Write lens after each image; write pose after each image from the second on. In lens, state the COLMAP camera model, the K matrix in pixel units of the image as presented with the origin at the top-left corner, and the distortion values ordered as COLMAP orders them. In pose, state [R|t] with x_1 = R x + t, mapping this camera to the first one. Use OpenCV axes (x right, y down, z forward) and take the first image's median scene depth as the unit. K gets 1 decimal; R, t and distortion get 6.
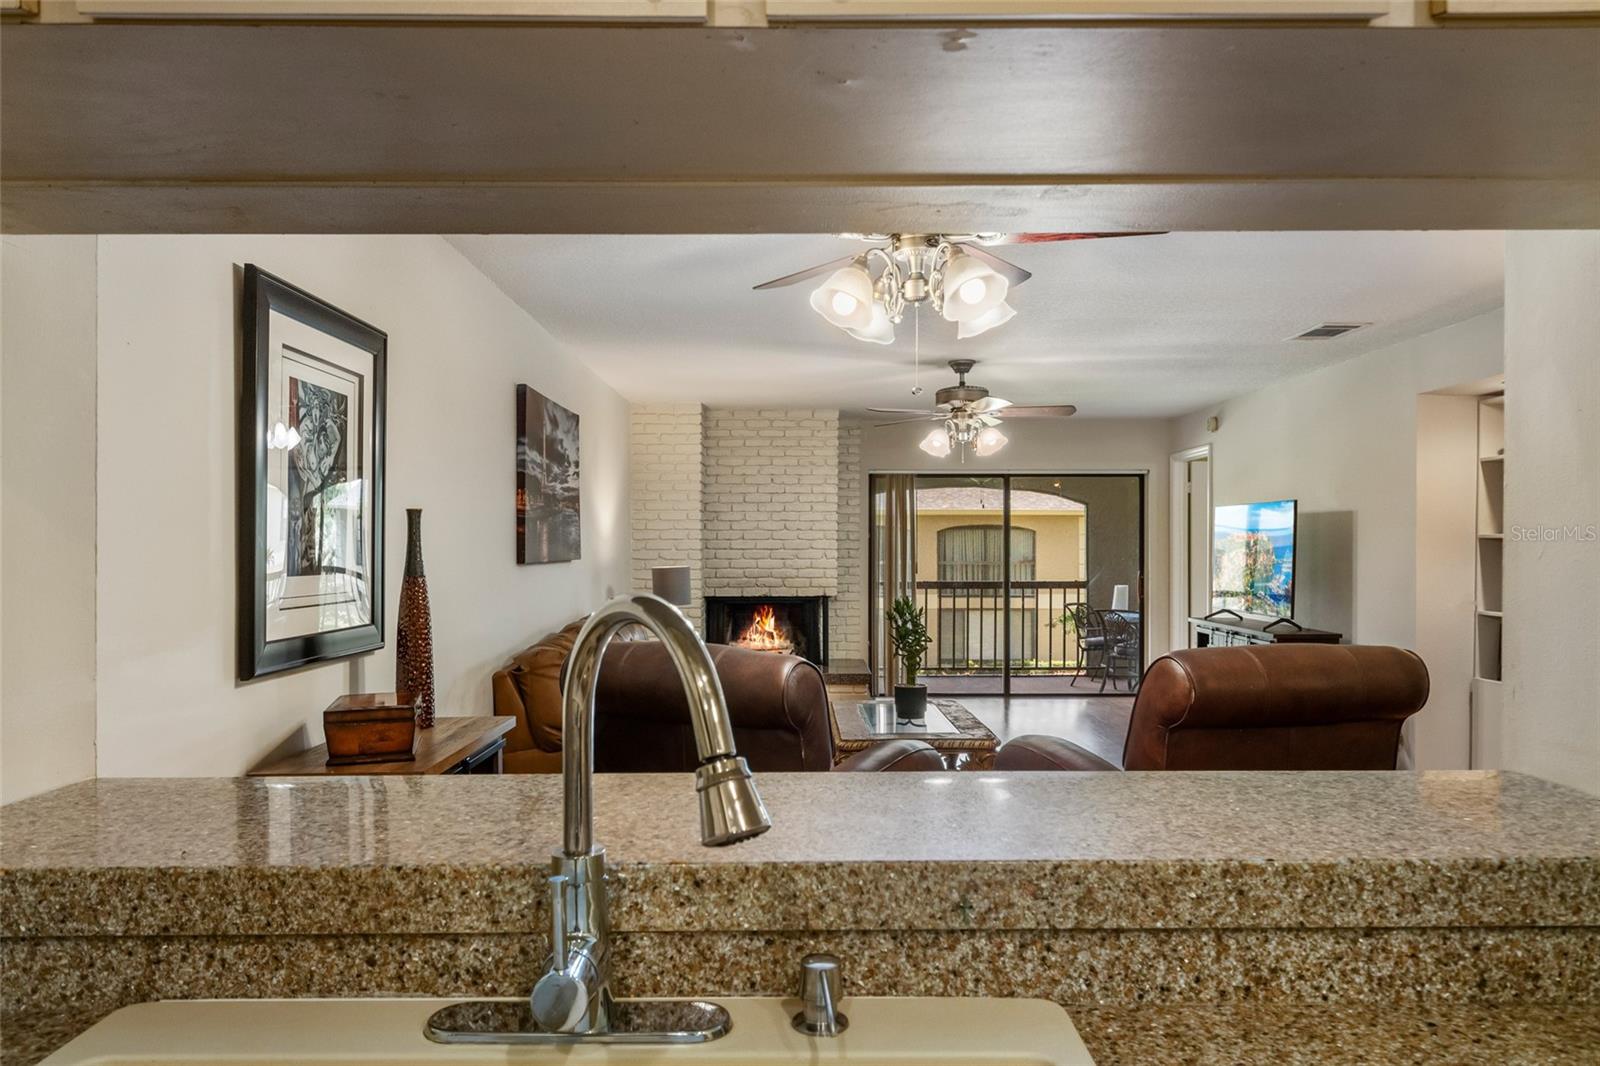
lens RADIAL K [[1077.5, 0, 809.1], [0, 1077.5, 541.5], [0, 0, 1]] dist [0.010201, 0.000786]
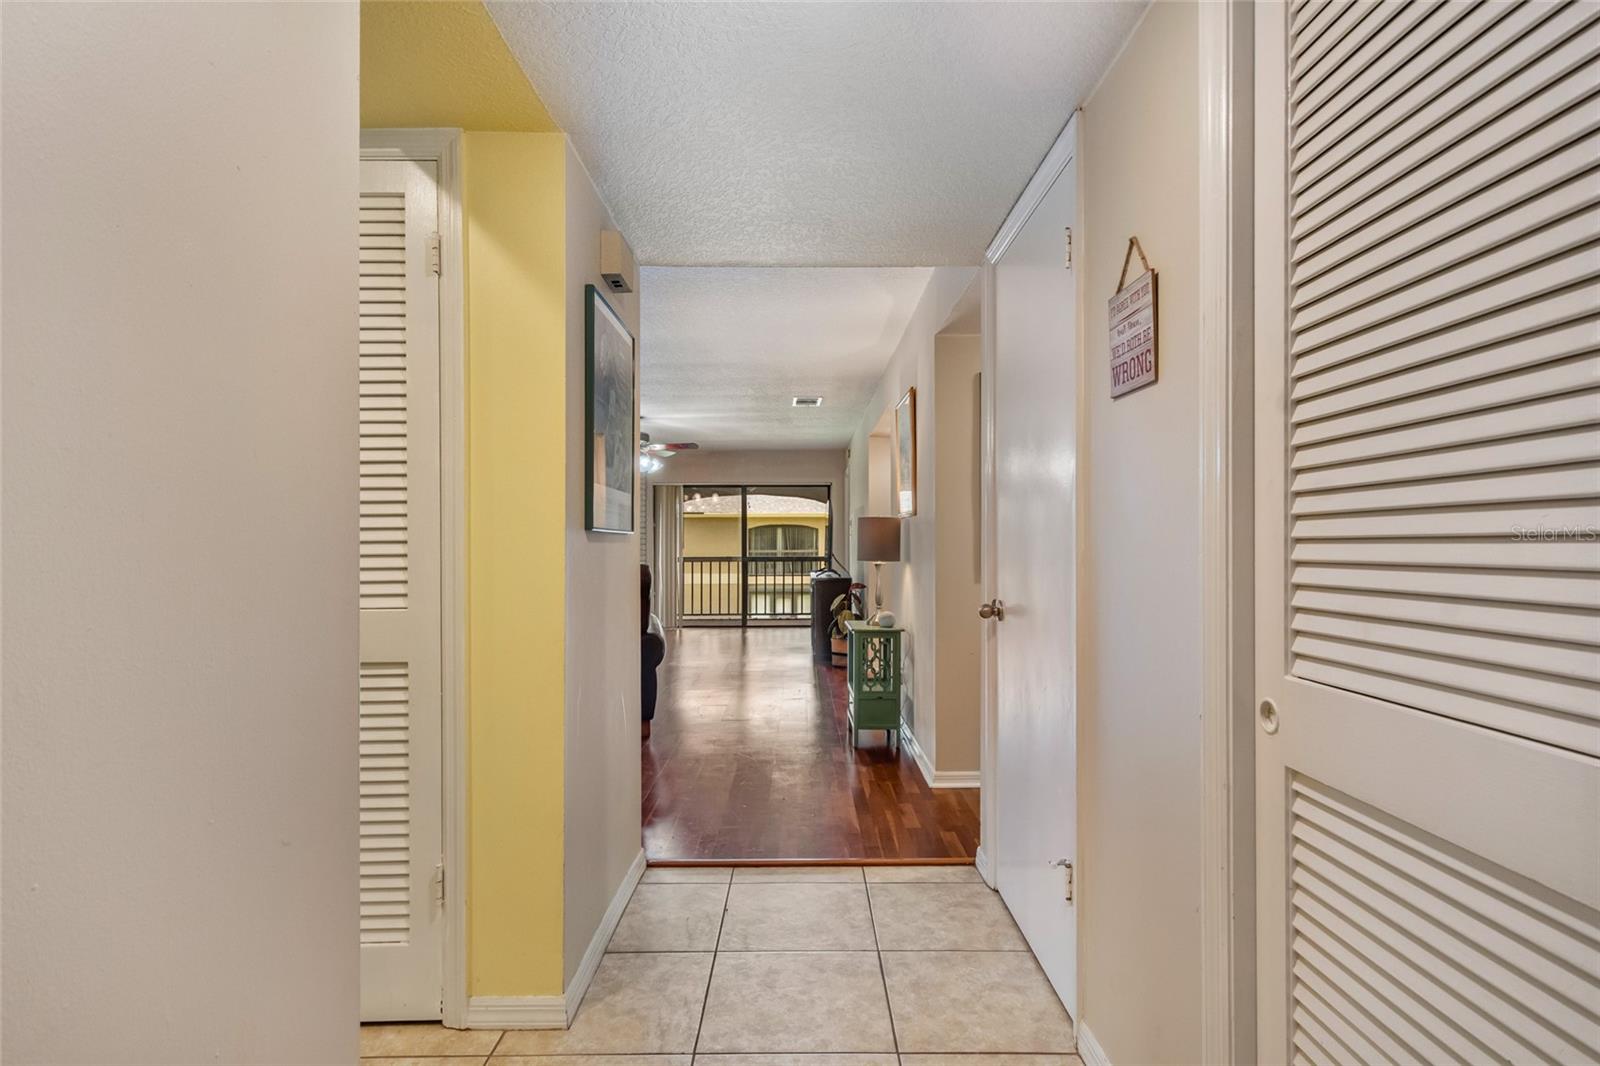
lens RADIAL K [[811.3, 0, 803.7], [0, 811.3, 538.9], [0, 0, 1]] dist [-0.000471, -0.000148]
pose [[0.999968, -0.002295, -0.007623, 0.308486], [0.002283, 0.999996, -0.001607, 0.019411], [0.007627, 0.001589, 0.999970, -0.195500]]
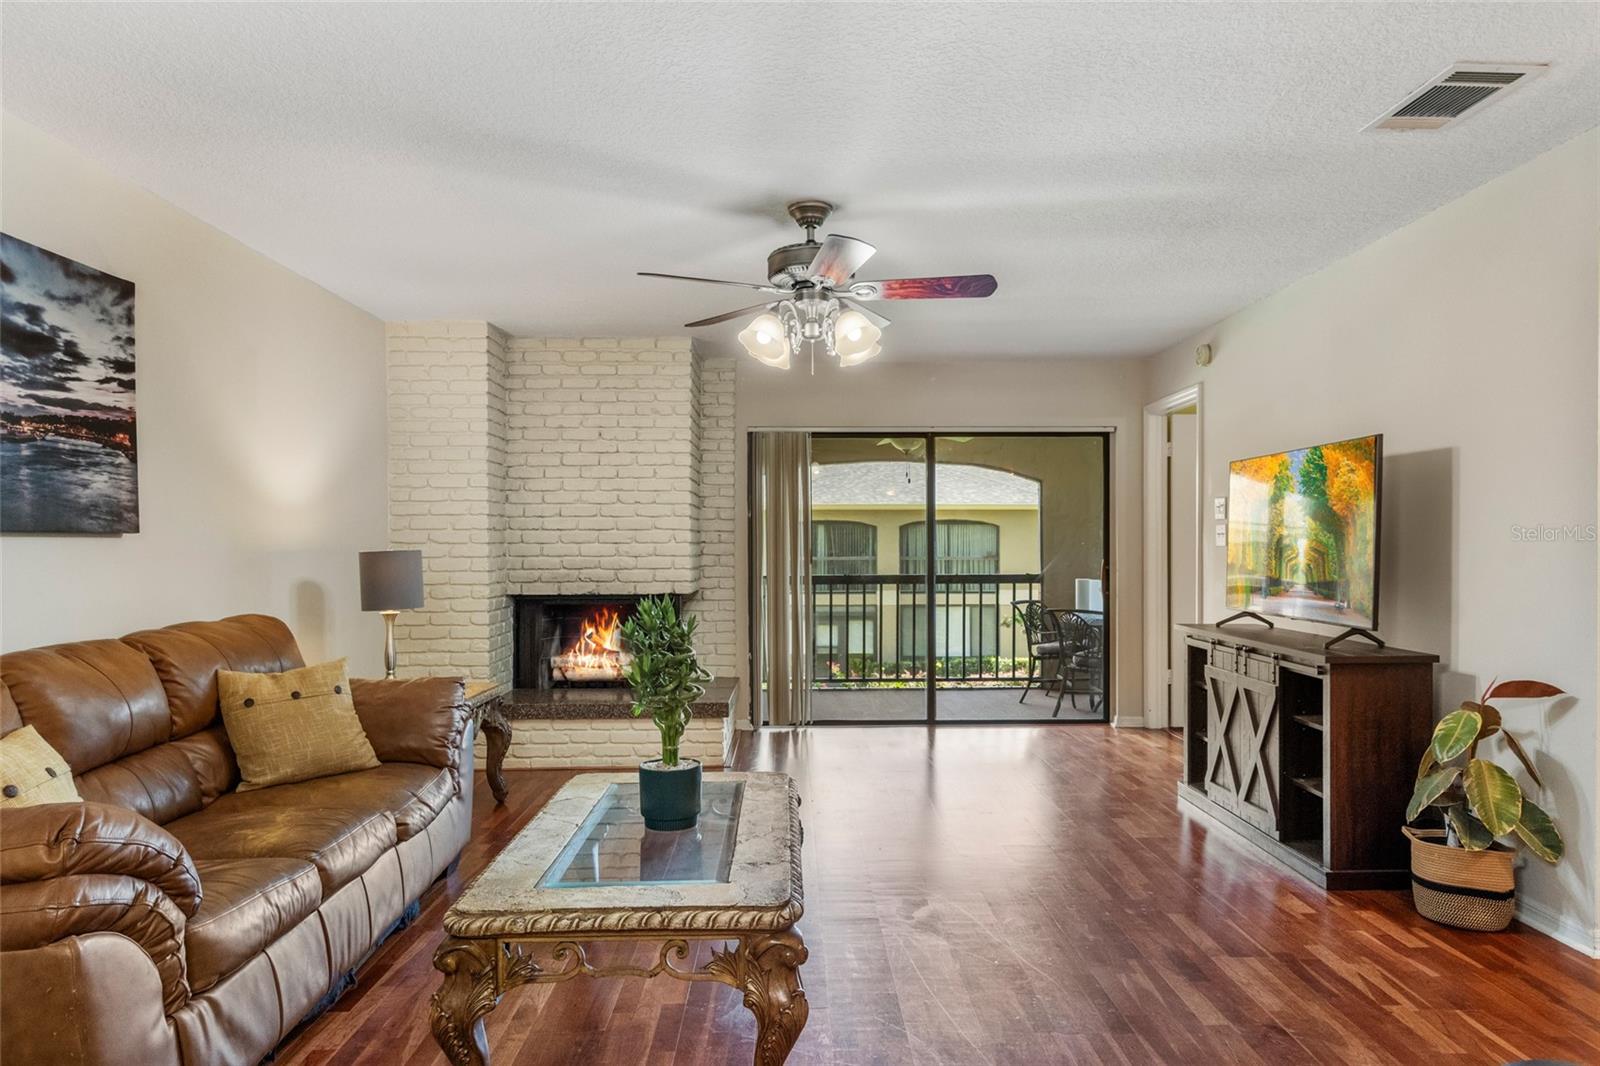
lens RADIAL K [[994.5, 0, 814.7], [0, 994.5, 549.4], [0, 0, 1]] dist [0.003942, -0.003733]
pose [[0.999909, -0.002460, 0.013290, 0.101254], [0.002360, 0.999969, 0.007561, 0.015746], [-0.013308, -0.007529, 0.999883, 0.327603]]
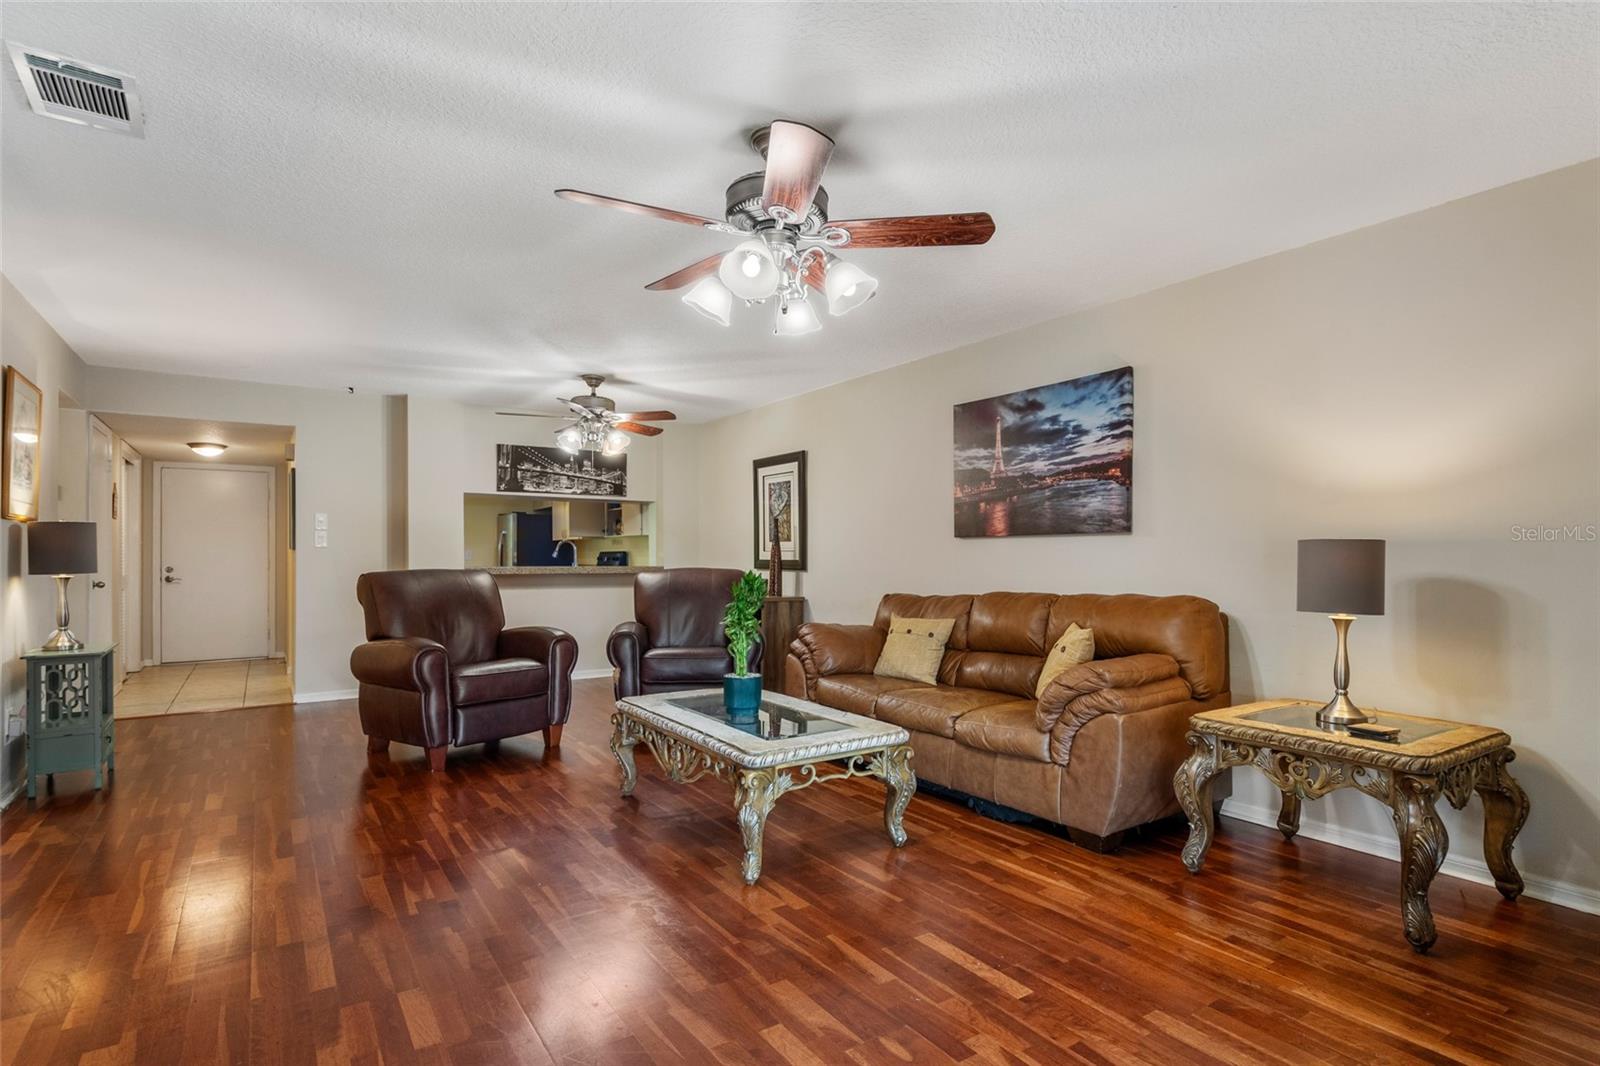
lens RADIAL K [[811.3, 0, 804.0], [0, 811.3, 549.1], [0, 0, 1]] dist [-0.000471, -0.000148]
pose [[-0.835371, -0.005135, -0.549663, 0.258402], [0.001635, 0.999929, -0.011826, 0.026826], [0.549685, -0.010778, -0.835303, 0.995398]]
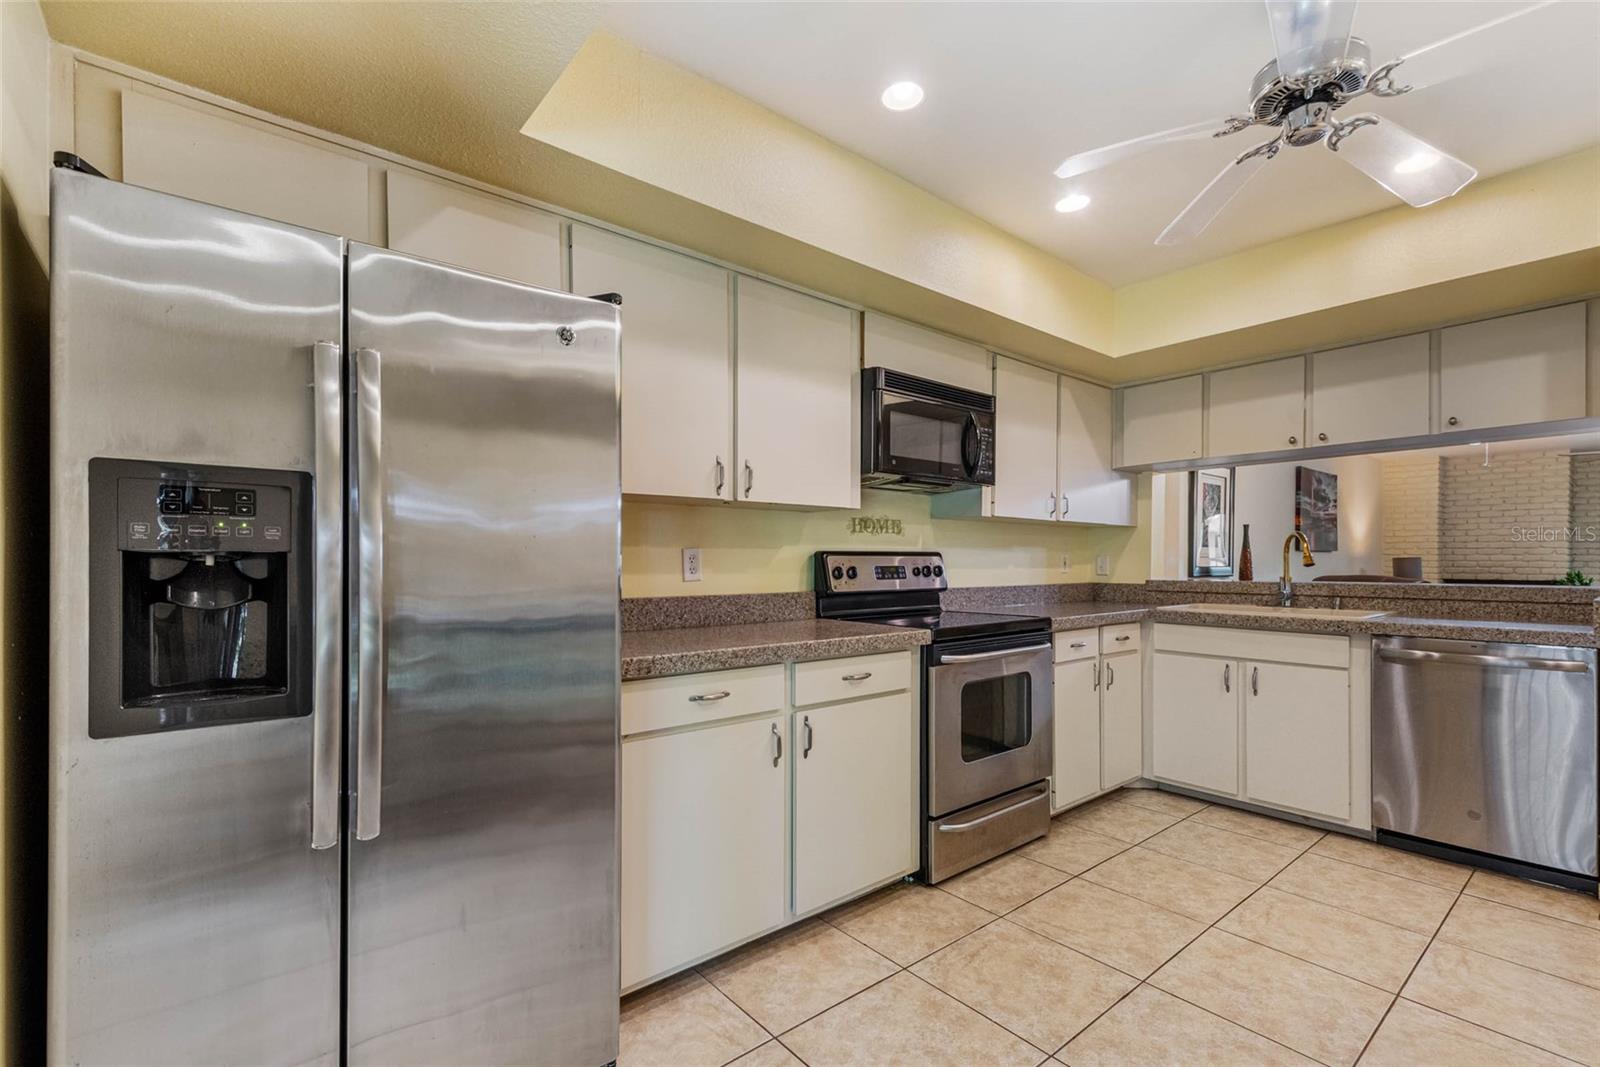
lens RADIAL K [[711.1, 0, 811.2], [0, 711.1, 564.0], [0, 0, 1]] dist [0.013403, -0.004196]
pose [[0.635948, 0.006281, -0.771706, 0.122493], [0.001066, 0.999959, 0.009017, 0.019375], [0.771731, -0.006557, 0.635915, -0.371302]]
